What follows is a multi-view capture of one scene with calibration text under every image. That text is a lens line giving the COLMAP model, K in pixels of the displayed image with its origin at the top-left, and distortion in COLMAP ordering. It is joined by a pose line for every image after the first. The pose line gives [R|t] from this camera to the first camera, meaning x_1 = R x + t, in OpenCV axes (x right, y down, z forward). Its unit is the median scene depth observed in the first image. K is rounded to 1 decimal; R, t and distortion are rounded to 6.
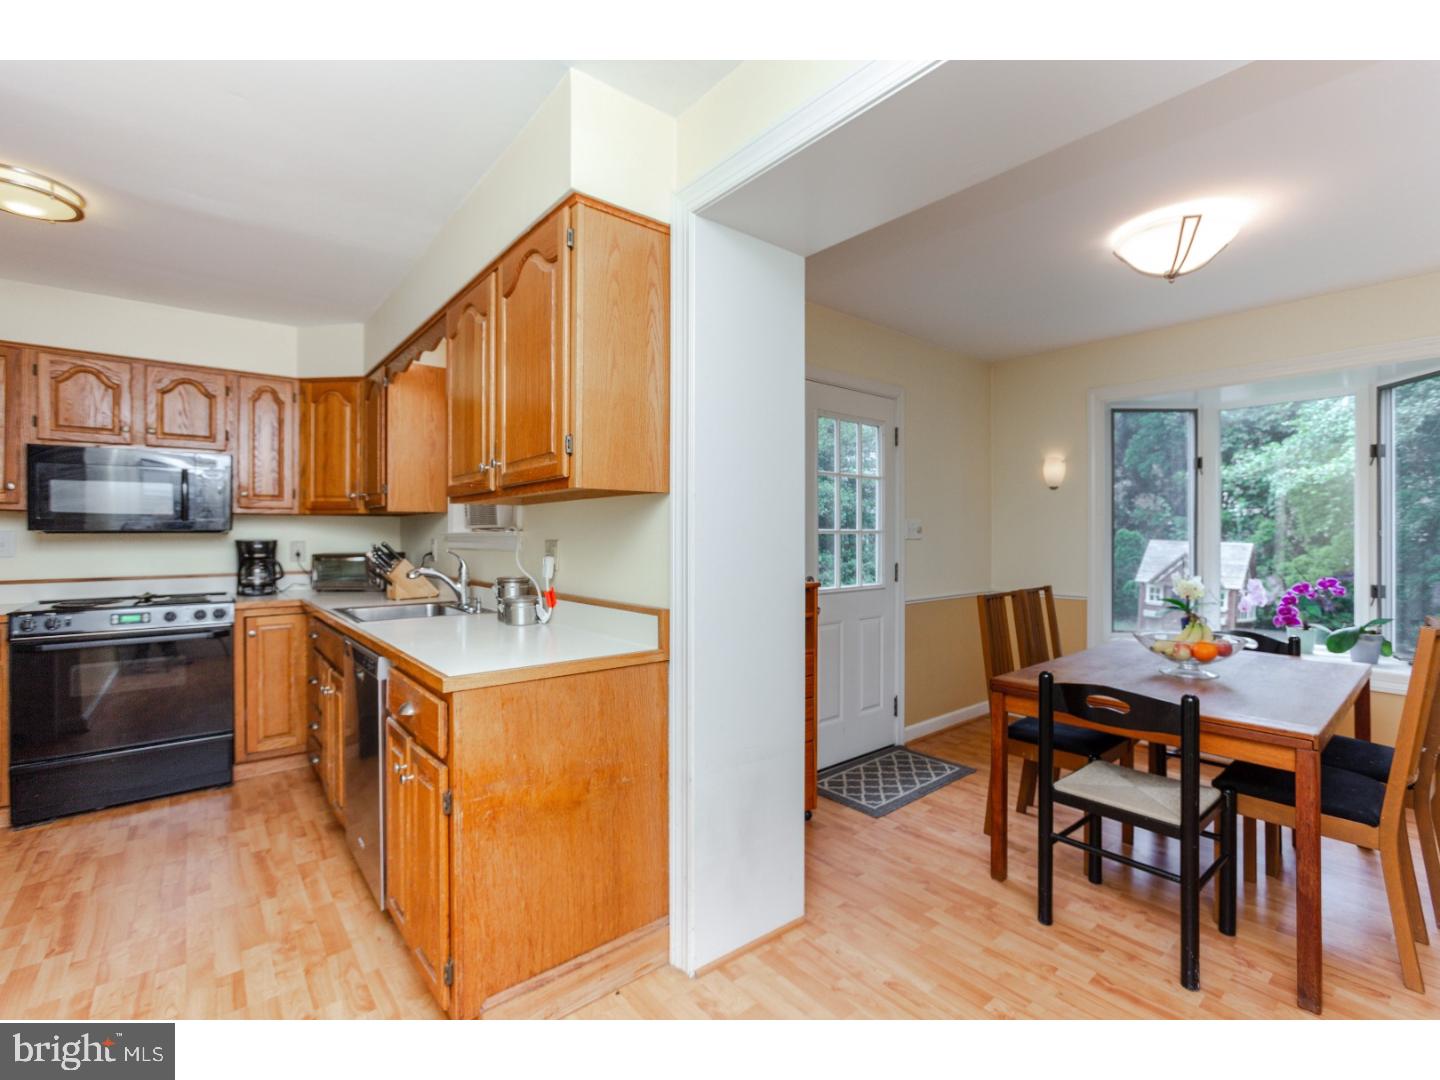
lens RADIAL K [[695.8, 0, 717.9], [0, 695.8, 532.5], [0, 0, 1]] dist [-0.000036, 0.014421]
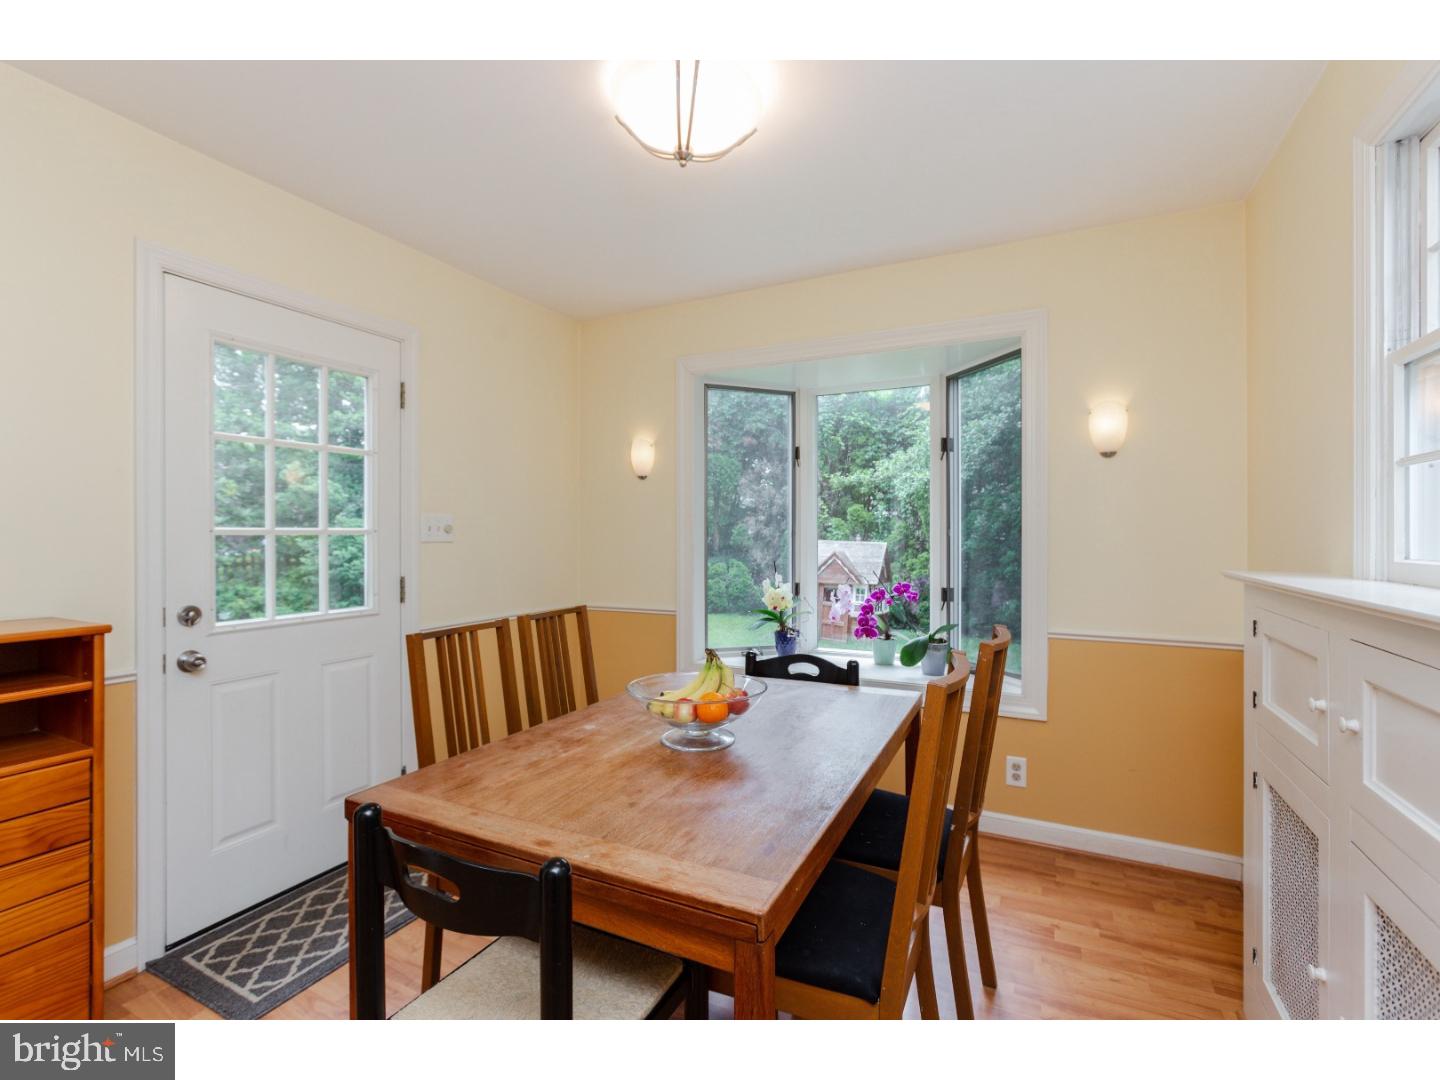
lens RADIAL K [[653.2, 0, 735.4], [0, 653.2, 534.2], [0, 0, 1]] dist [0.001257, 0.000838]
pose [[0.927754, -0.002528, 0.373184, 0.348971], [0.002053, 0.999996, 0.001670, 0.001335], [-0.373187, -0.000783, 0.927756, 0.296082]]
